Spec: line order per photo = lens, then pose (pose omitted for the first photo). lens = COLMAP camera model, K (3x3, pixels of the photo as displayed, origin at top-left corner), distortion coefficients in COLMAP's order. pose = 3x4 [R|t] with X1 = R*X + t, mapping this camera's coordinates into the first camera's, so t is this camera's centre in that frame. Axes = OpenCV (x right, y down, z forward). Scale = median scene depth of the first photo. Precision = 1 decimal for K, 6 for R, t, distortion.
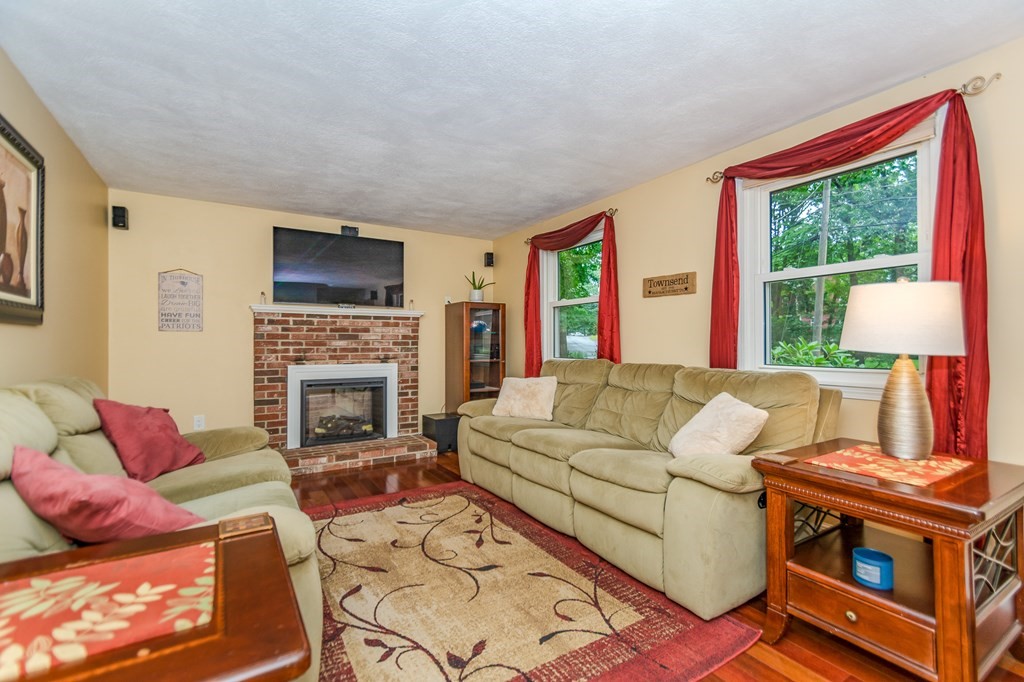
lens RADIAL K [[456.2, 0, 509.5], [0, 456.2, 339.2], [0, 0, 1]] dist [0.006710, 0.002617]
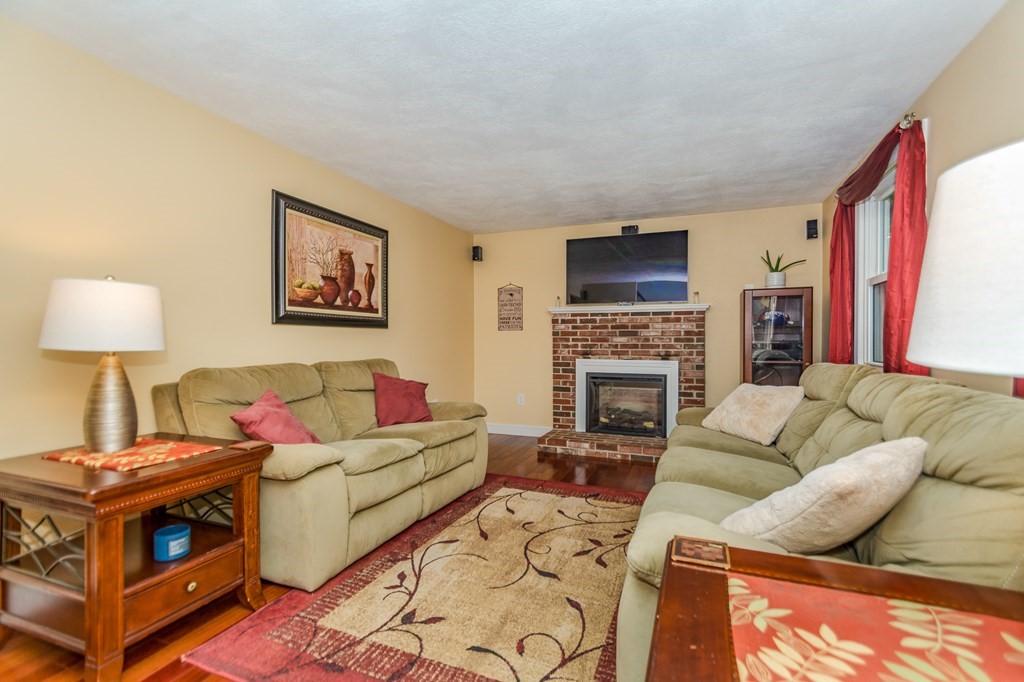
lens RADIAL K [[456.2, 0, 520.0], [0, 456.2, 342.9], [0, 0, 1]] dist [0.006710, 0.002617]
pose [[0.597858, 0.008224, -0.801560, 0.383476], [0.004824, 0.999892, 0.013858, 0.001053], [0.801588, -0.012152, 0.597754, 0.218237]]
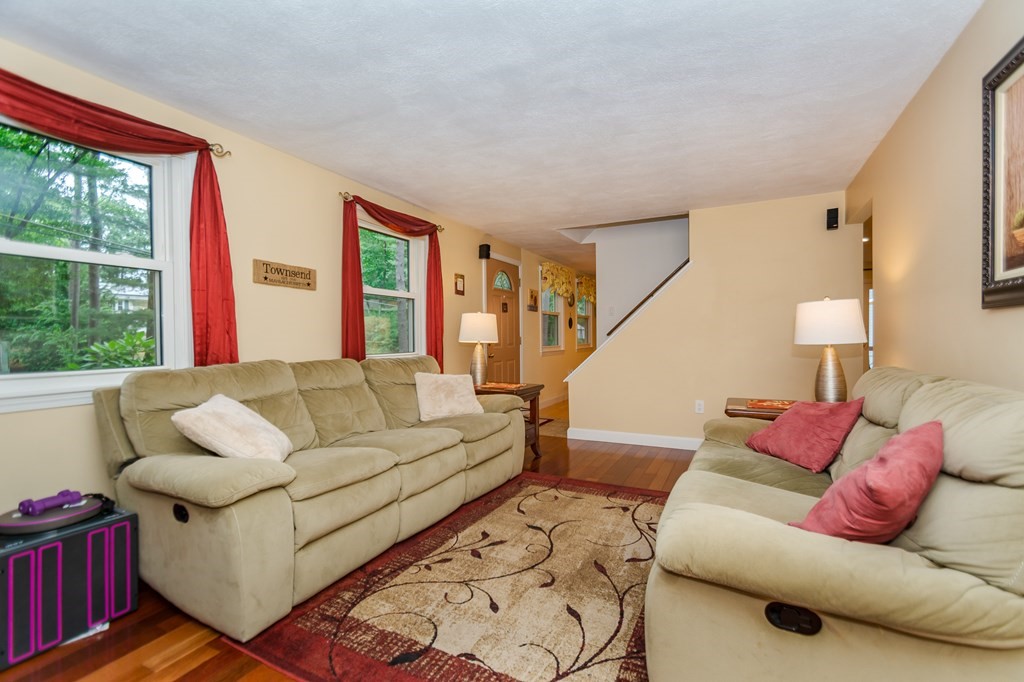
lens RADIAL K [[456.2, 0, 518.0], [0, 456.2, 344.2], [0, 0, 1]] dist [0.006710, 0.002617]
pose [[-0.532248, -0.006726, 0.846562, -0.576209], [-0.002231, 0.999976, 0.006542, 0.010152], [-0.846585, 0.001593, -0.532251, 0.937604]]
